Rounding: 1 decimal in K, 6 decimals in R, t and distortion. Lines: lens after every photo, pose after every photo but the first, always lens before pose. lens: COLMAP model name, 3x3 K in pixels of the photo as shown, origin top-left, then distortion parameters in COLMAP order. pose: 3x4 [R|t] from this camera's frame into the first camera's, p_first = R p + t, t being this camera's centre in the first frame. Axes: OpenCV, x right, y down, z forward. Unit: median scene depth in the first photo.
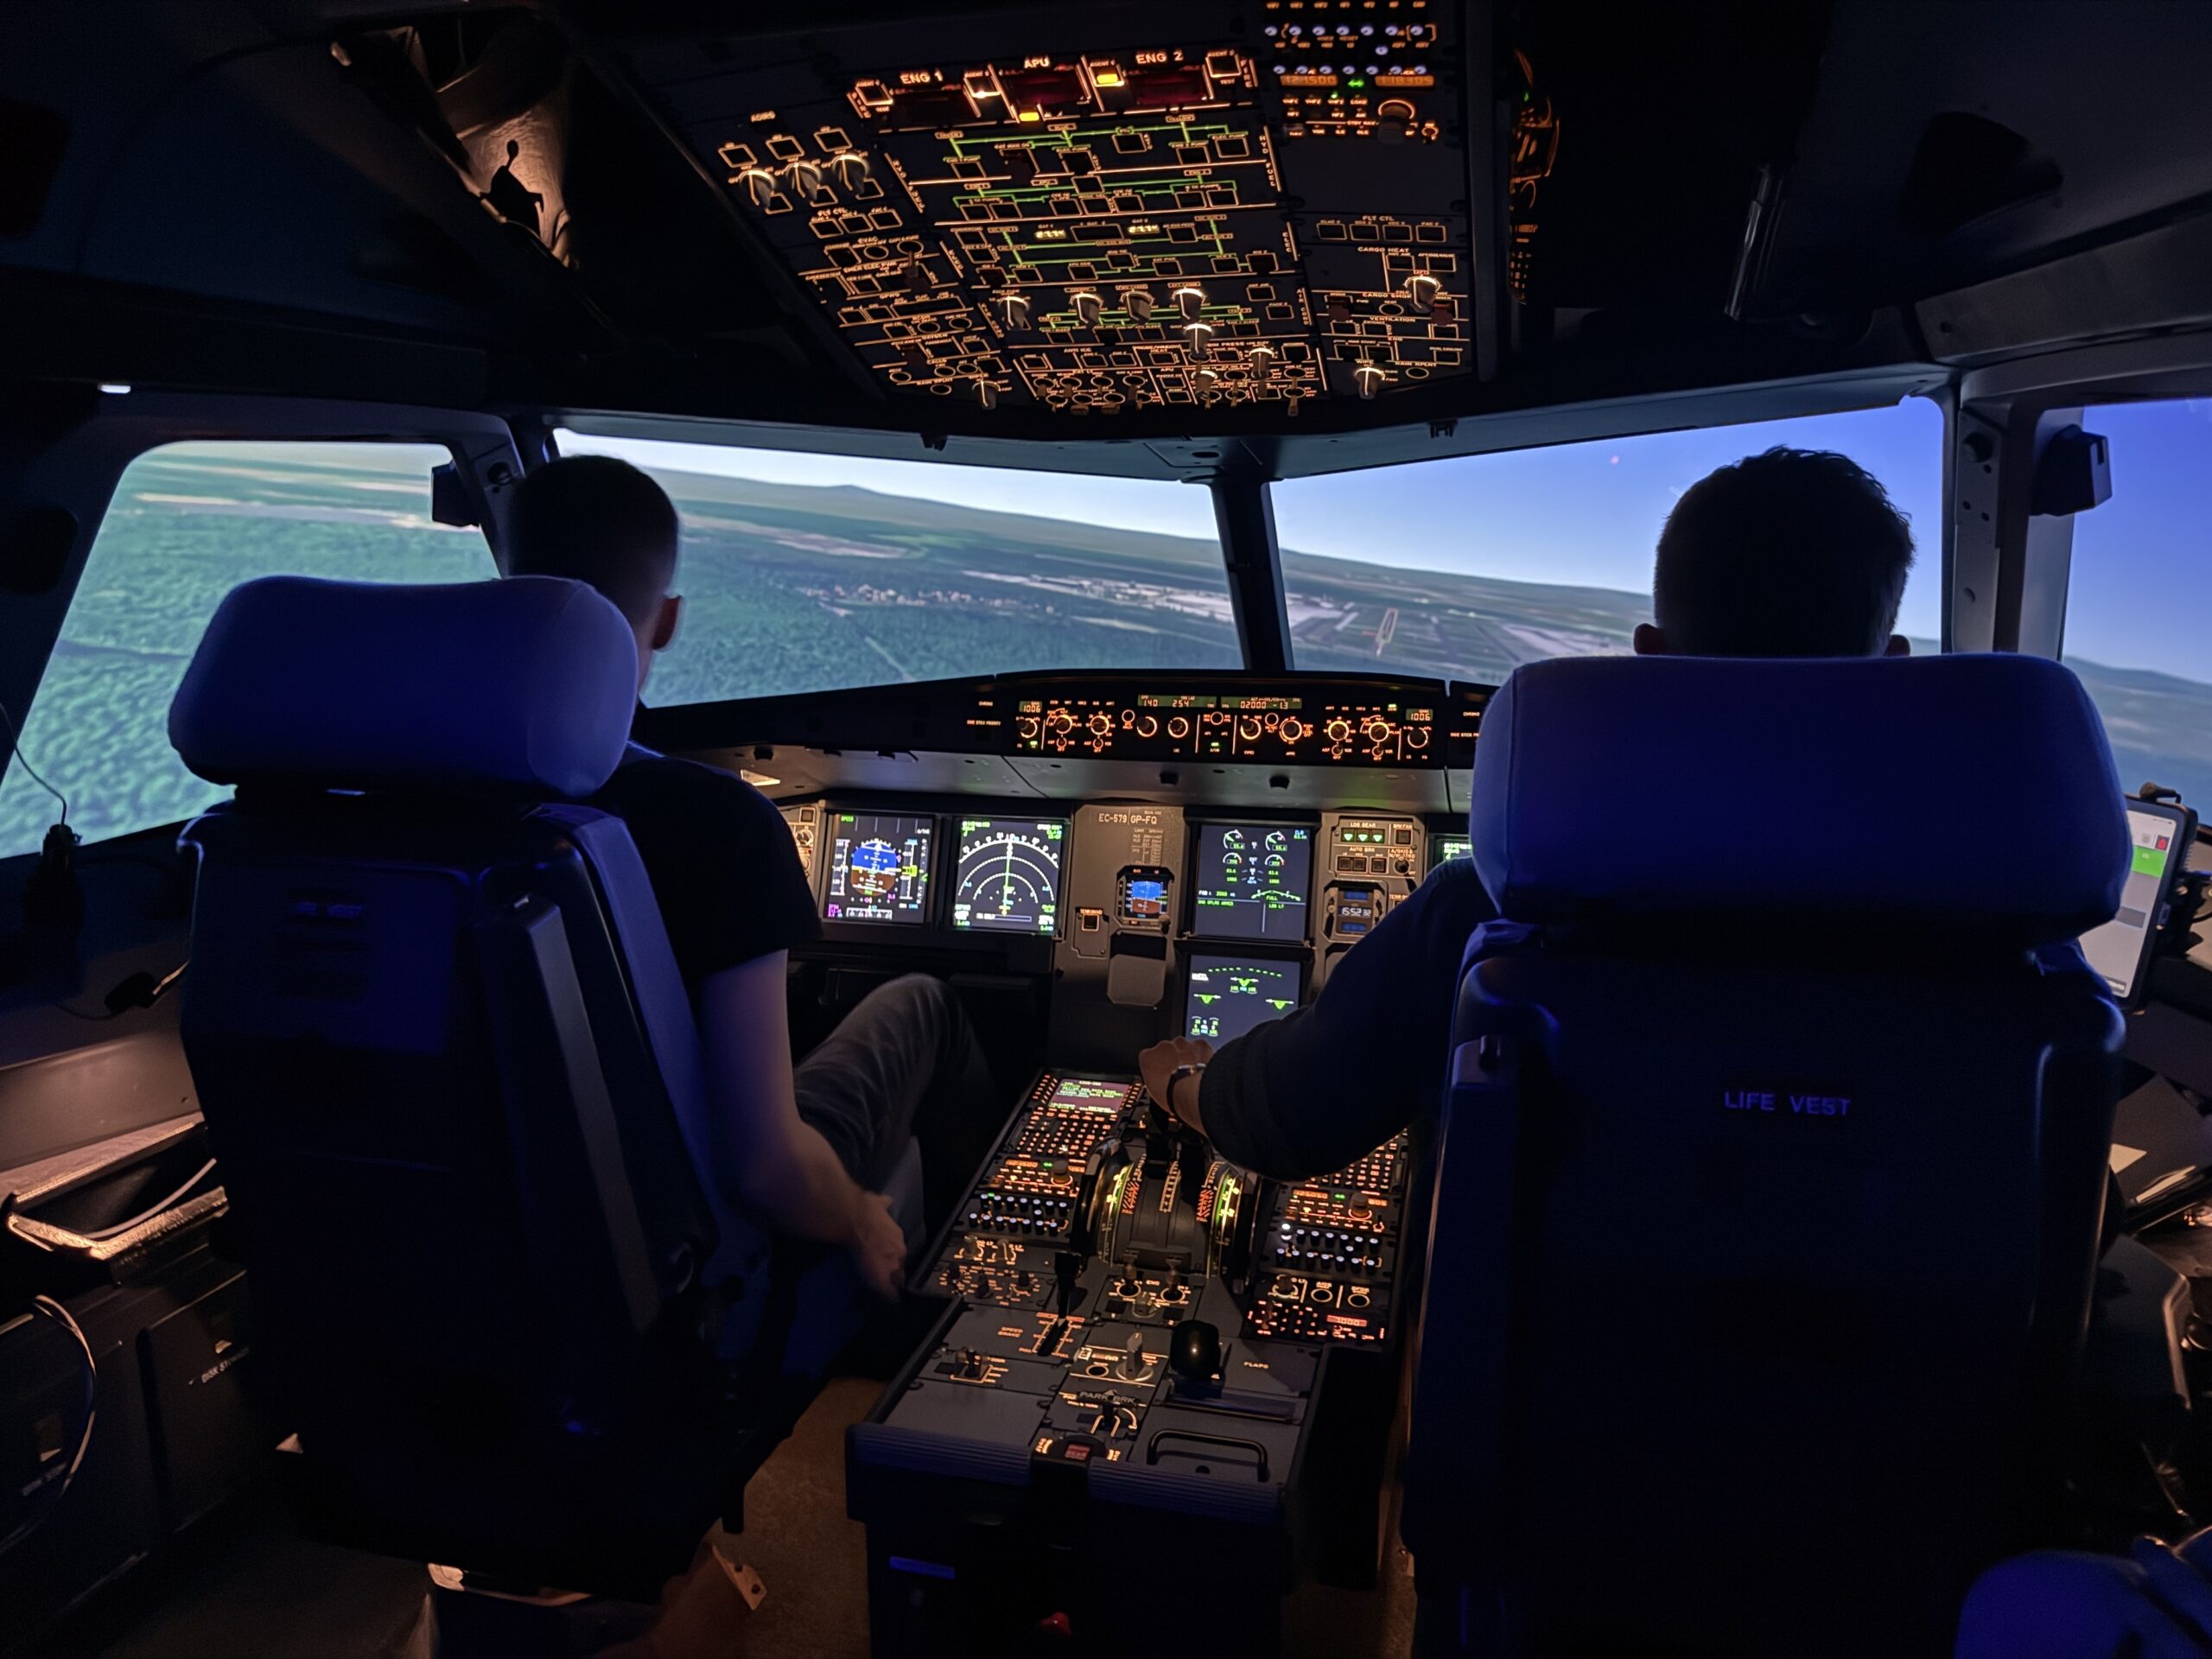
lens RADIAL K [[1504.2, 0, 1104.6], [0, 1504.2, 840.4], [0, 0, 1]] dist [0.002766, -0.021081]
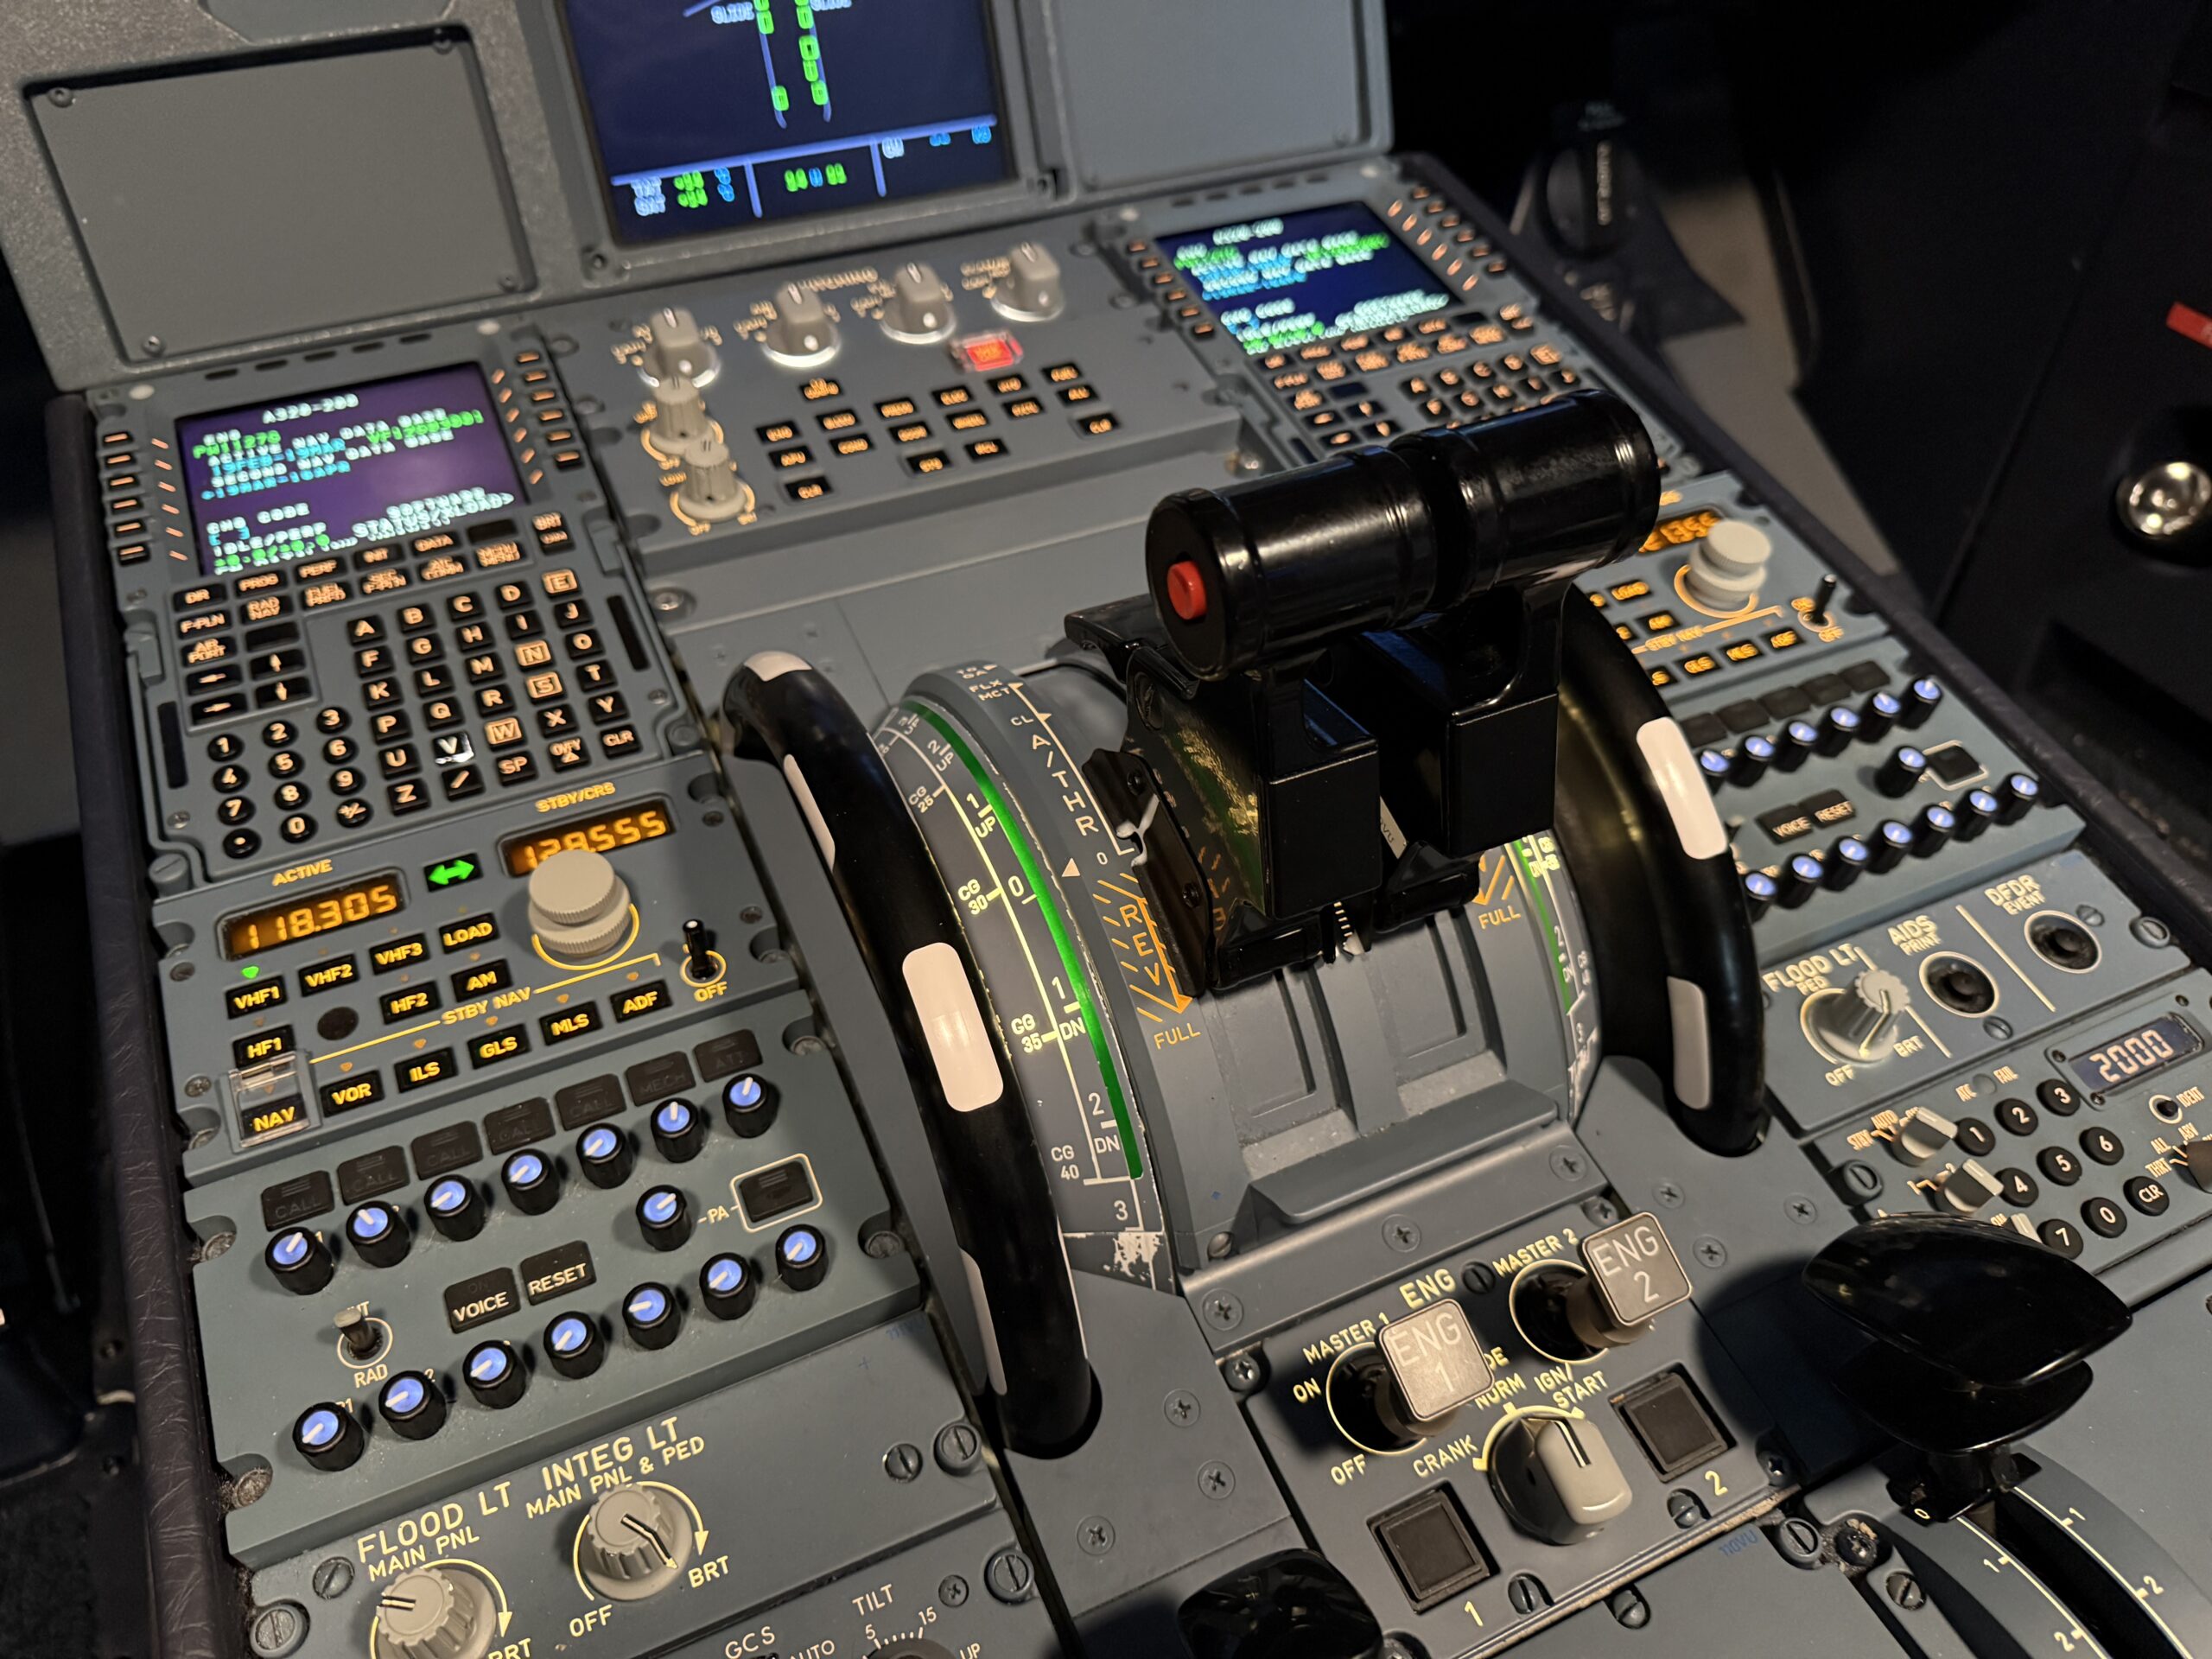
lens RADIAL K [[1504.2, 0, 1113.7], [0, 1504.2, 834.0], [0, 0, 1]] dist [0.002766, -0.021081]
pose [[0.743179, -0.442399, 0.501964, -0.090342], [0.094403, 0.812041, 0.575914, 0.119296], [-0.662399, -0.380620, 0.645256, 0.981600]]
